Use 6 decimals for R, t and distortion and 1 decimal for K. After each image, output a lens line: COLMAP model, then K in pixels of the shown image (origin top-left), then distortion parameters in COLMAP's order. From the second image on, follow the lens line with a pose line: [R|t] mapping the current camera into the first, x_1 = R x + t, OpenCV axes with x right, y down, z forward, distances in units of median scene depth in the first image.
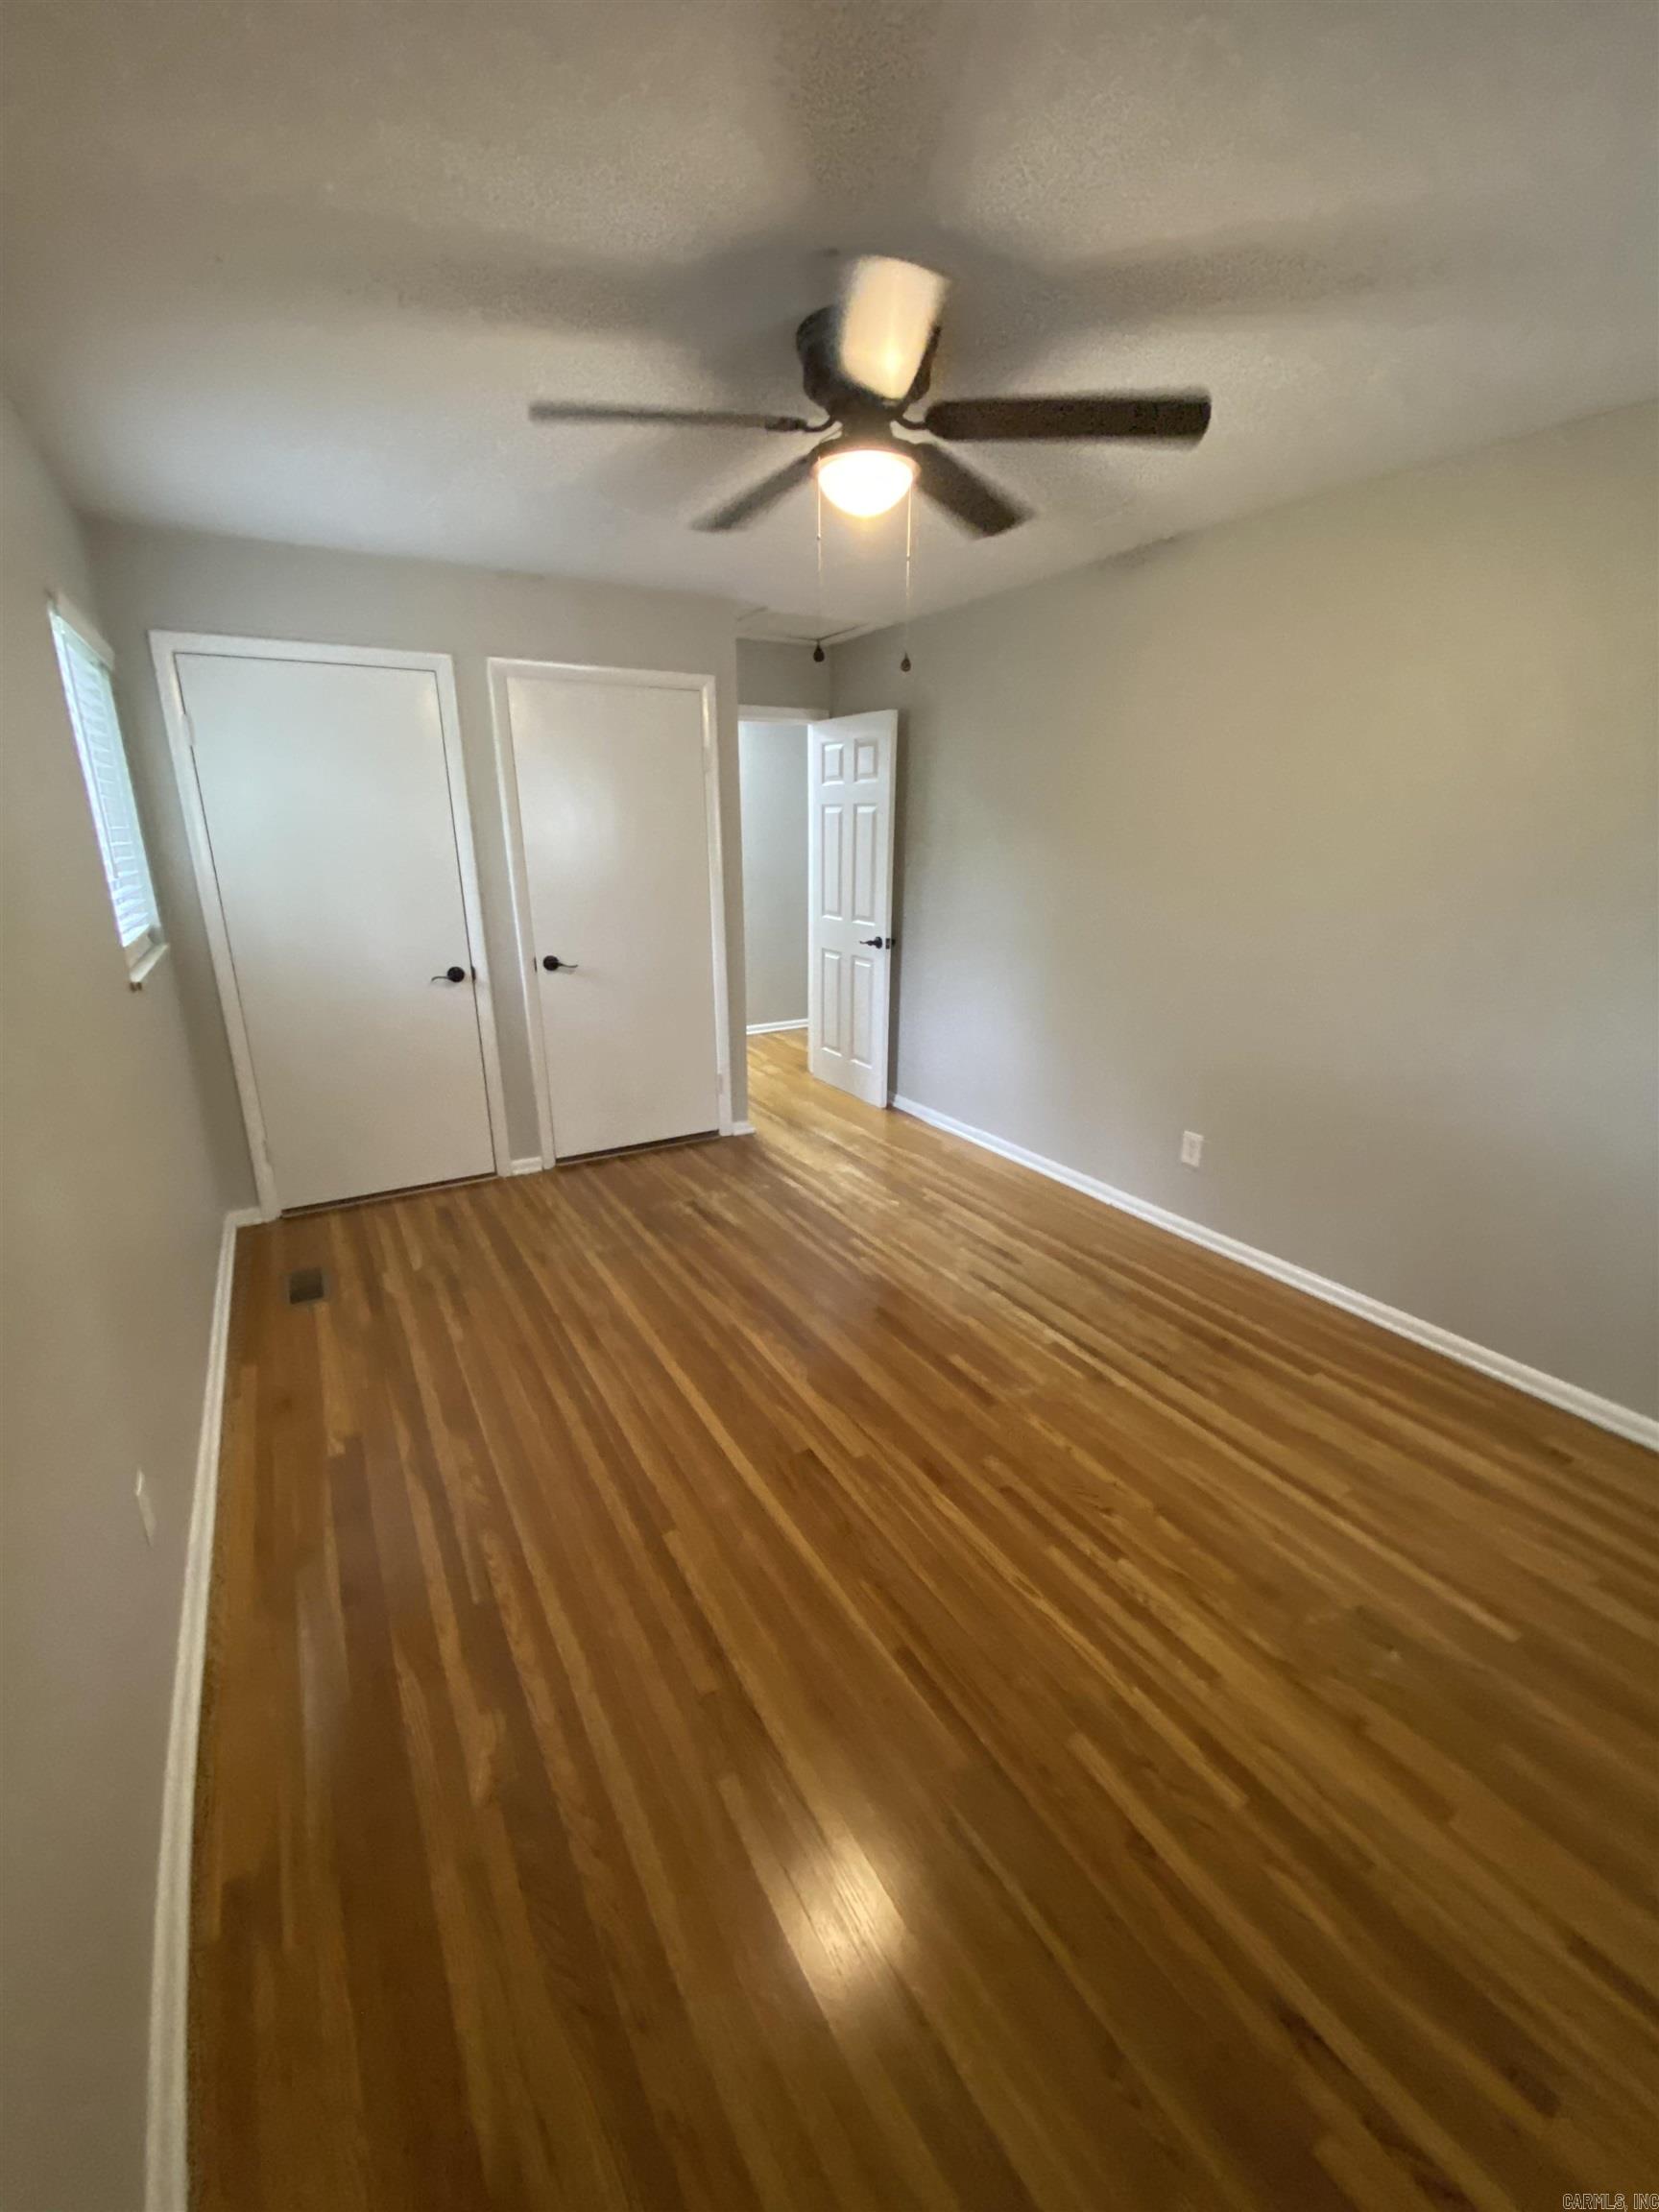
lens RADIAL K [[889.5, 0, 829.5], [0, 889.5, 1106.0], [0, 0, 1]] dist [0.060252, -0.047421]
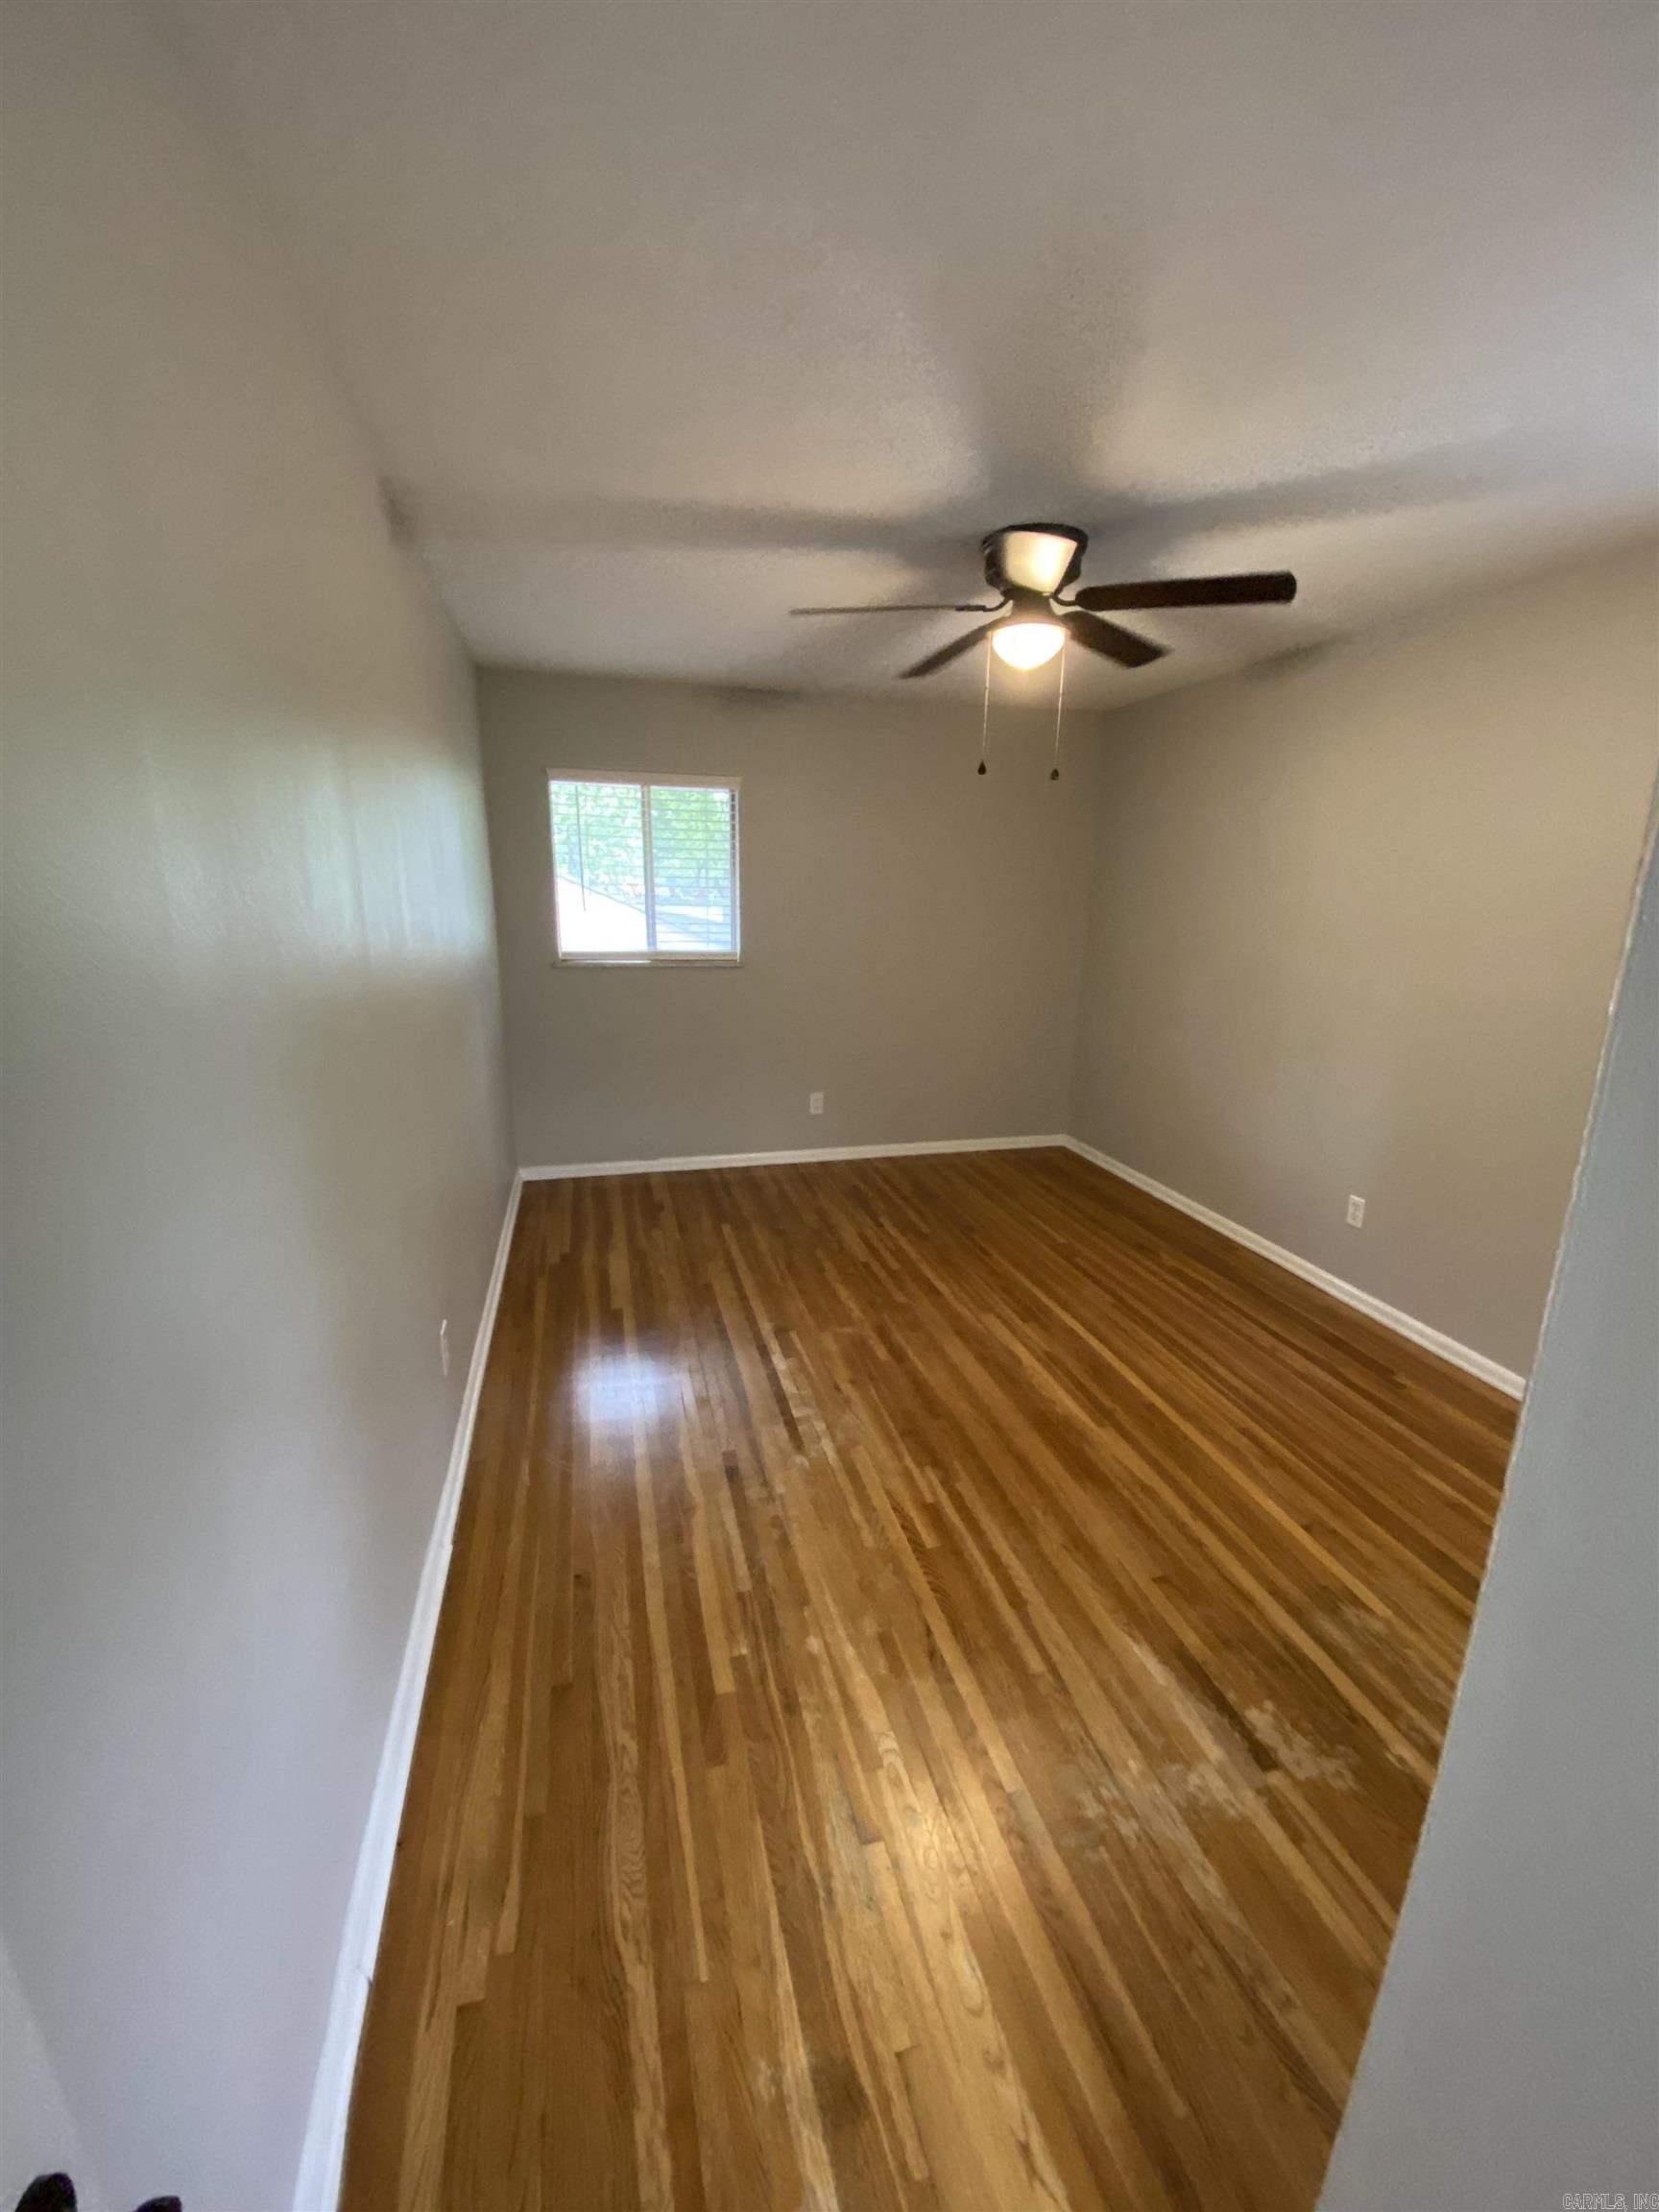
lens RADIAL K [[889.5, 0, 829.5], [0, 889.5, 1106.0], [0, 0, 1]] dist [0.060252, -0.047421]
pose [[-0.961946, -0.081419, 0.260828, -0.055346], [0.066329, 0.856441, 0.511965, -0.544816], [-0.265068, 0.509783, -0.818450, 1.709492]]
